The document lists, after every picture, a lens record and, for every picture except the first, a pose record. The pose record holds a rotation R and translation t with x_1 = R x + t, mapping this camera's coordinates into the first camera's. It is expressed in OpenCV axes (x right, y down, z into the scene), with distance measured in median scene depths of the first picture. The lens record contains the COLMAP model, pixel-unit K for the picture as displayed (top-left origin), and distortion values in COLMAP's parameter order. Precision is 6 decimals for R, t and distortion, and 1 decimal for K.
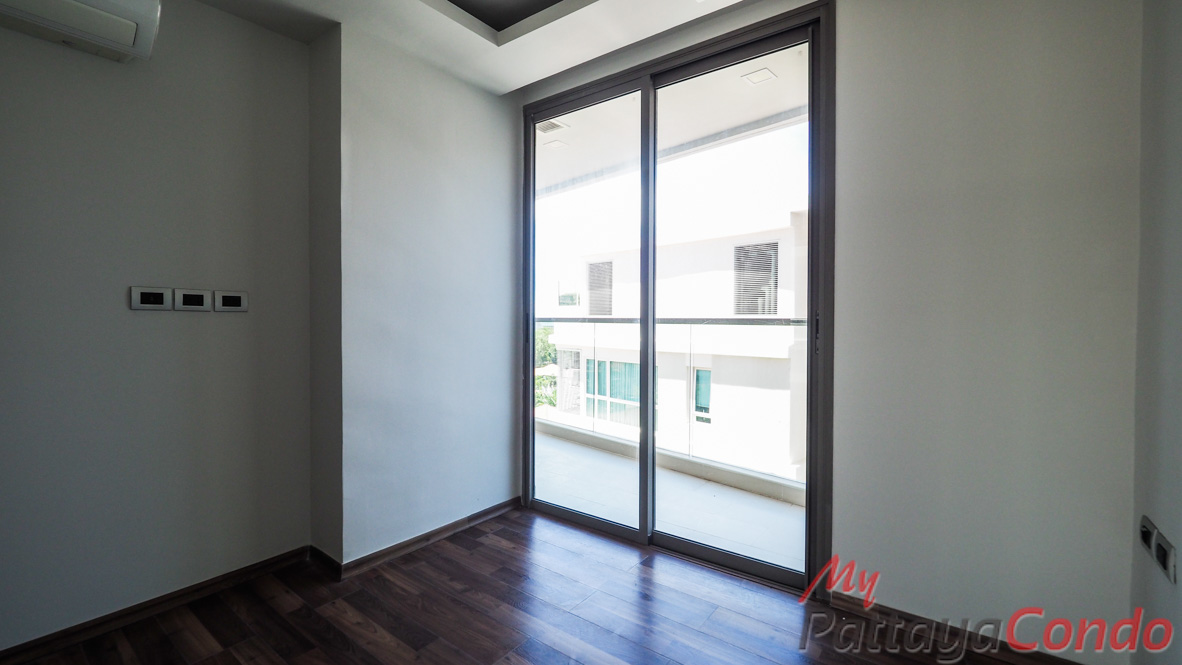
lens RADIAL K [[506.6, 0, 590.5], [0, 506.6, 313.2], [0, 0, 1]] dist [0.003404, 0.000145]
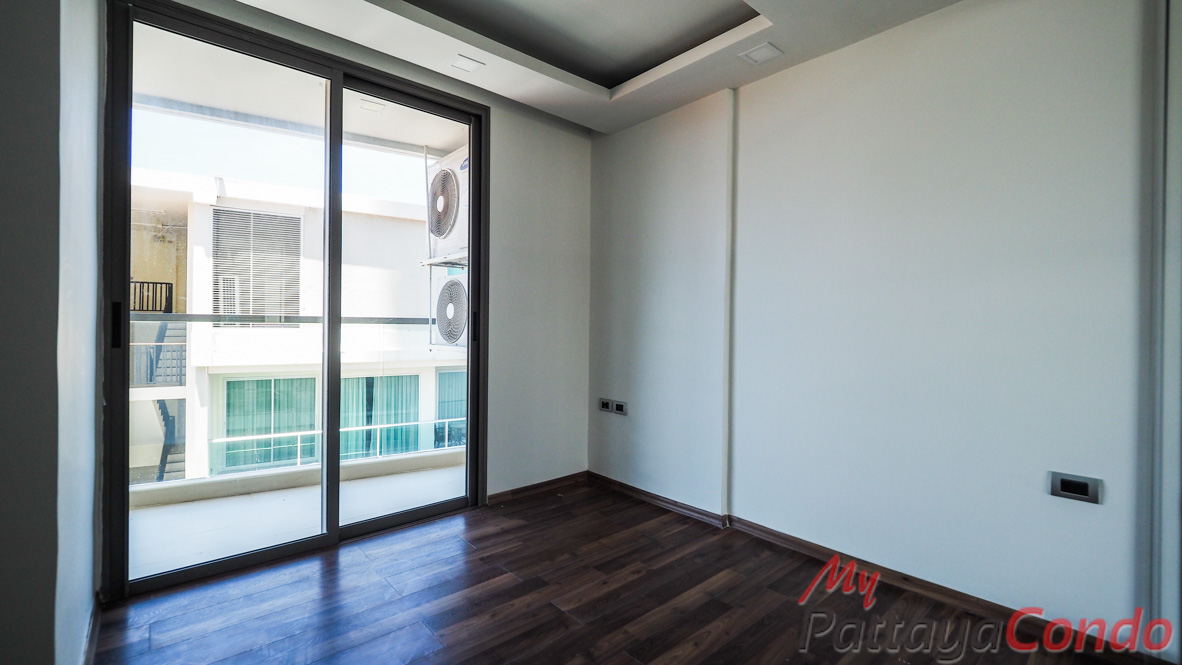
lens RADIAL K [[495.7, 0, 574.1], [0, 495.7, 326.1], [0, 0, 1]] dist [-0.000296, -0.000051]
pose [[0.222761, -0.006961, 0.974848, -0.728557], [-0.017818, 0.999778, 0.011211, 0.008305], [-0.974710, -0.019867, 0.222588, 0.331626]]
